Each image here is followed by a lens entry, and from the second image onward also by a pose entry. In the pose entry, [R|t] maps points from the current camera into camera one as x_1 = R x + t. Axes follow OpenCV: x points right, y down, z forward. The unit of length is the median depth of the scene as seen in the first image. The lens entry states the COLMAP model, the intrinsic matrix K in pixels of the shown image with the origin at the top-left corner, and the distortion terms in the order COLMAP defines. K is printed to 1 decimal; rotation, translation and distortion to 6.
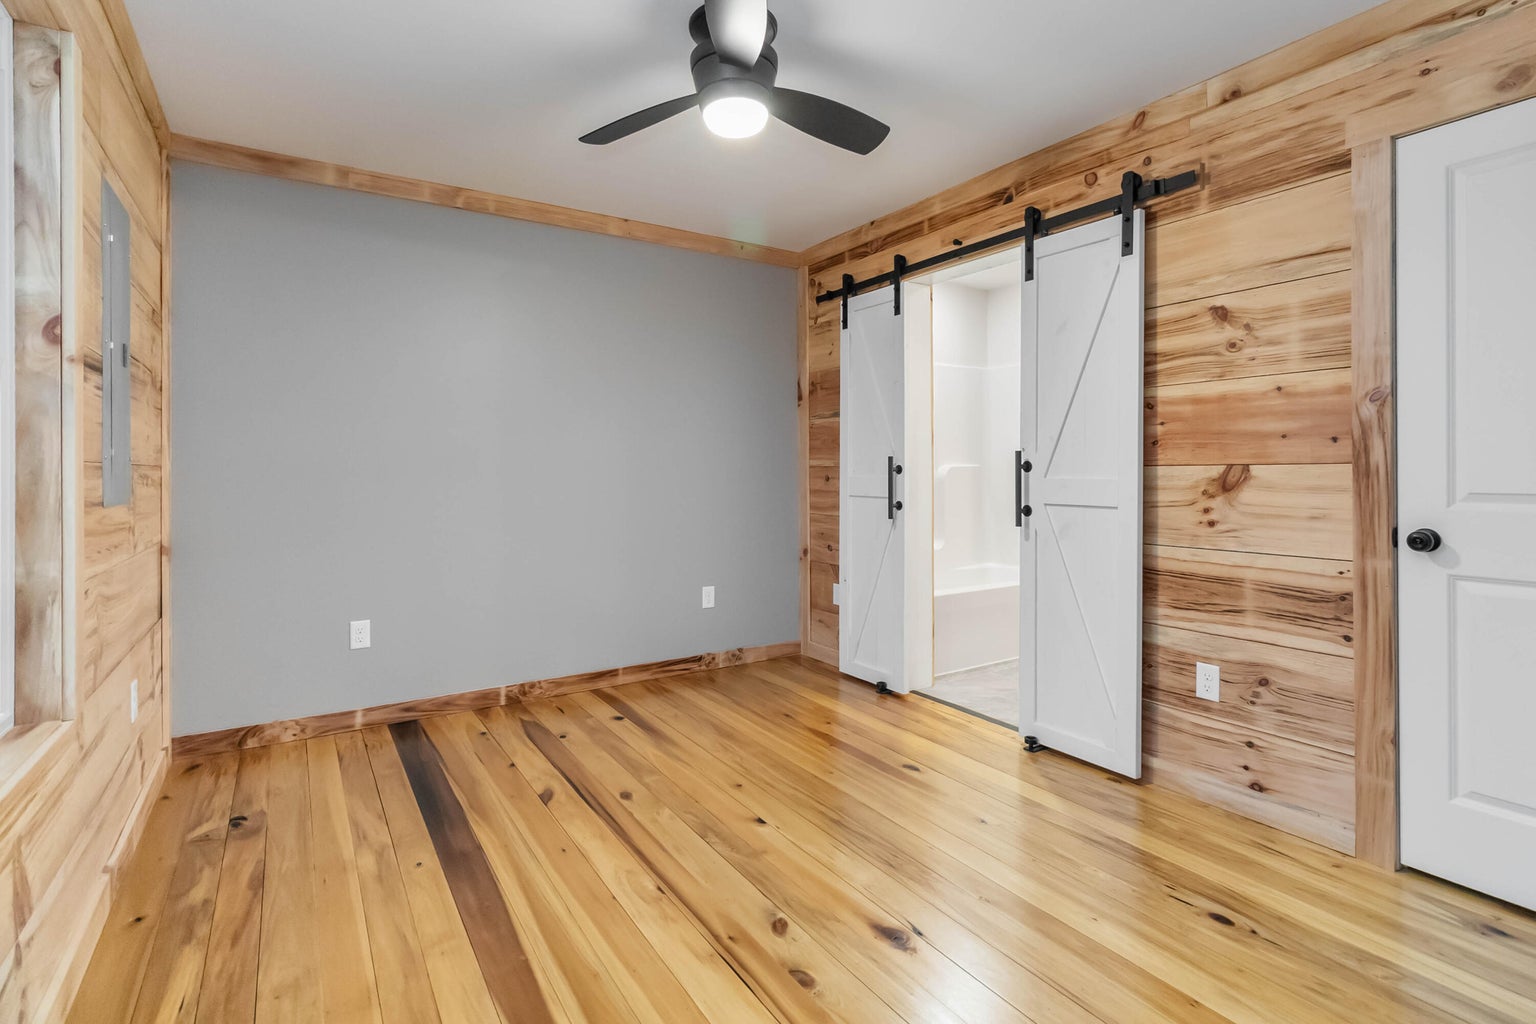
lens RADIAL K [[732.3, 0, 770.4], [0, 732.3, 469.0], [0, 0, 1]] dist [0.002060, 0.000649]
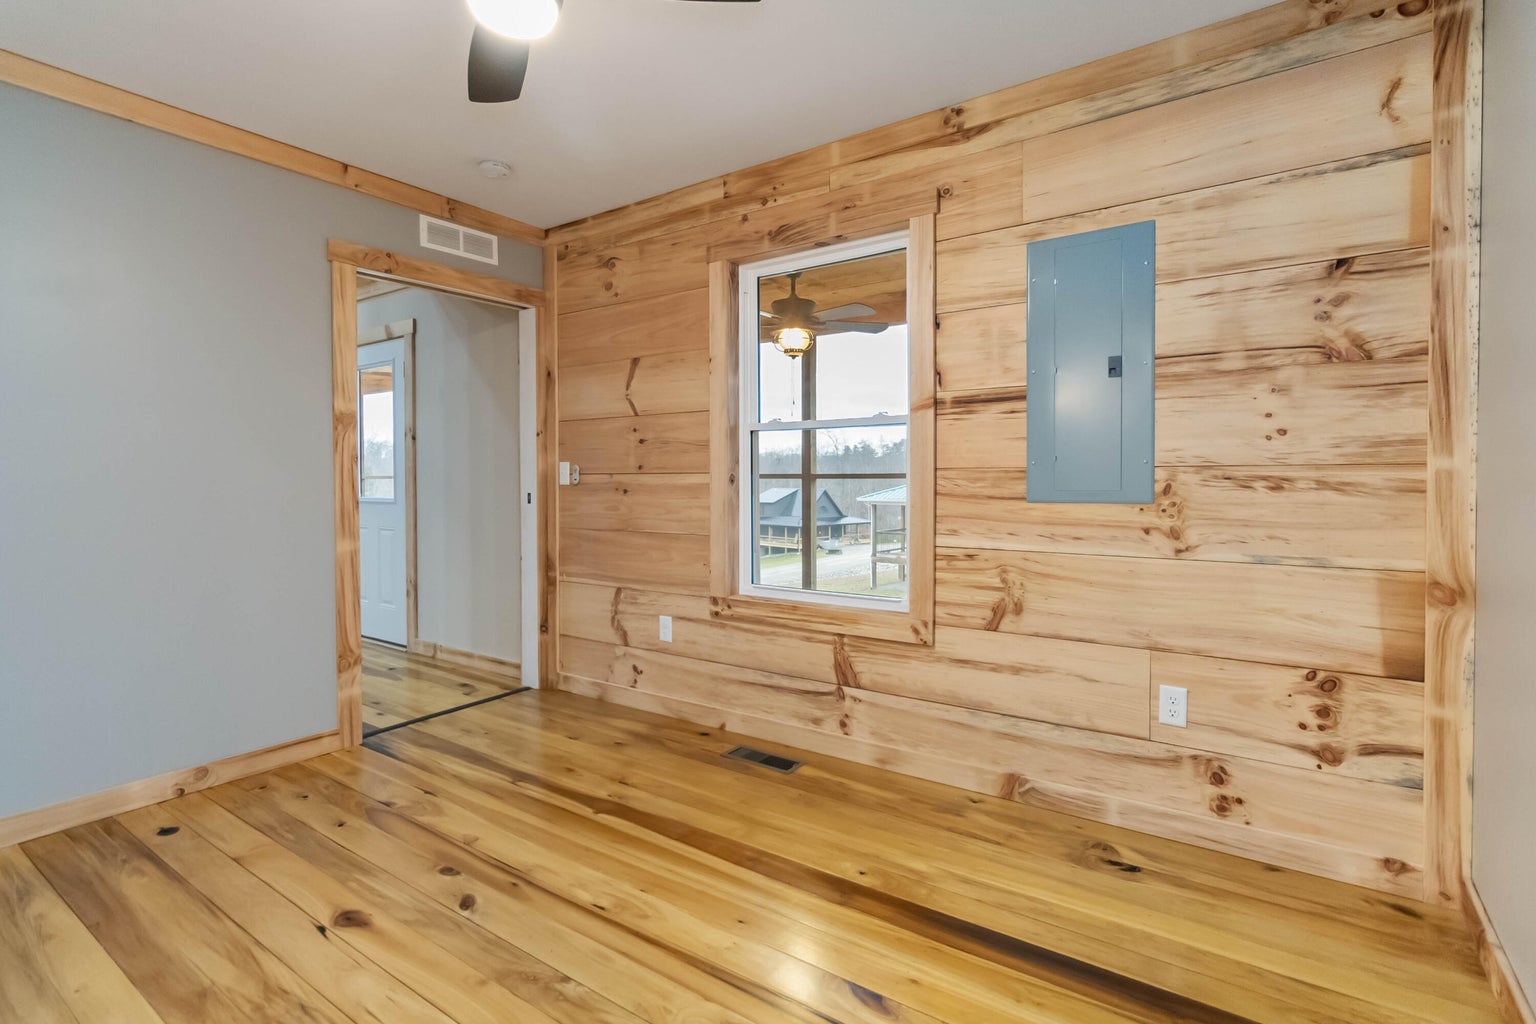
lens RADIAL K [[732.4, 0, 774.2], [0, 732.4, 483.2], [0, 0, 1]] dist [0.002440, 0.000140]
pose [[-0.927851, 0.011152, -0.372785, -0.006679], [0.009839, 0.999937, 0.005426, 0.007202], [0.372822, 0.001367, -0.927902, 1.613629]]
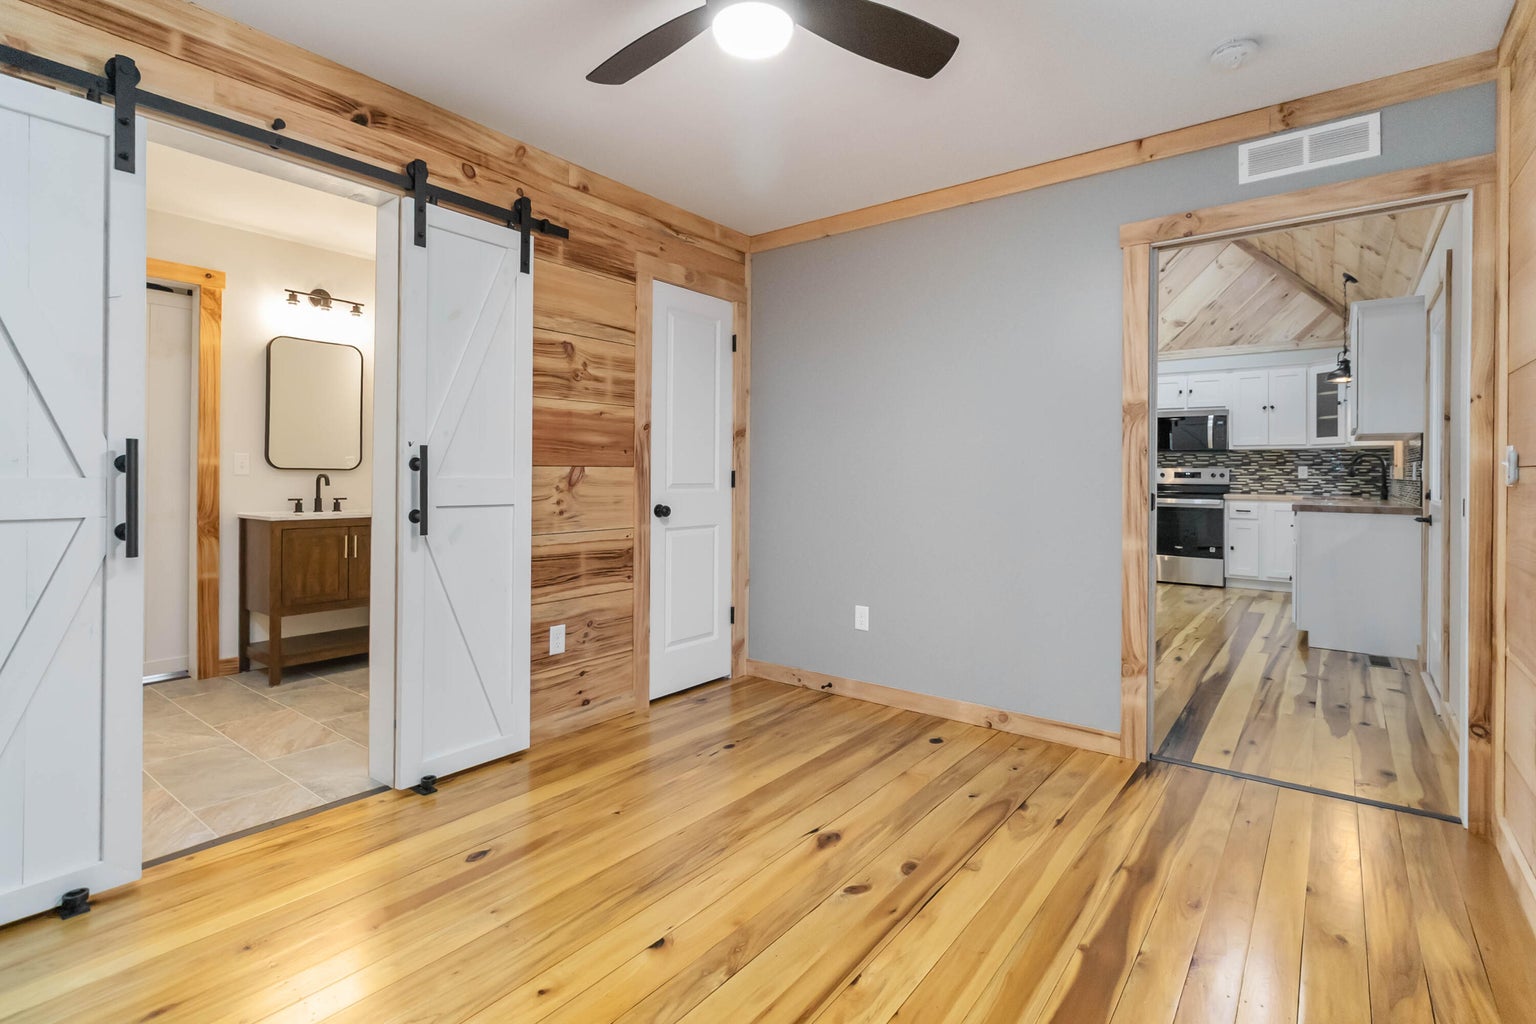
lens RADIAL K [[732.3, 0, 770.4], [0, 732.3, 469.0], [0, 0, 1]] dist [0.002060, 0.000649]
pose [[-0.330815, 0.007209, 0.943668, -0.727315], [-0.009006, 0.999901, -0.010795, 0.010120], [-0.943653, -0.012070, -0.330717, 1.110434]]
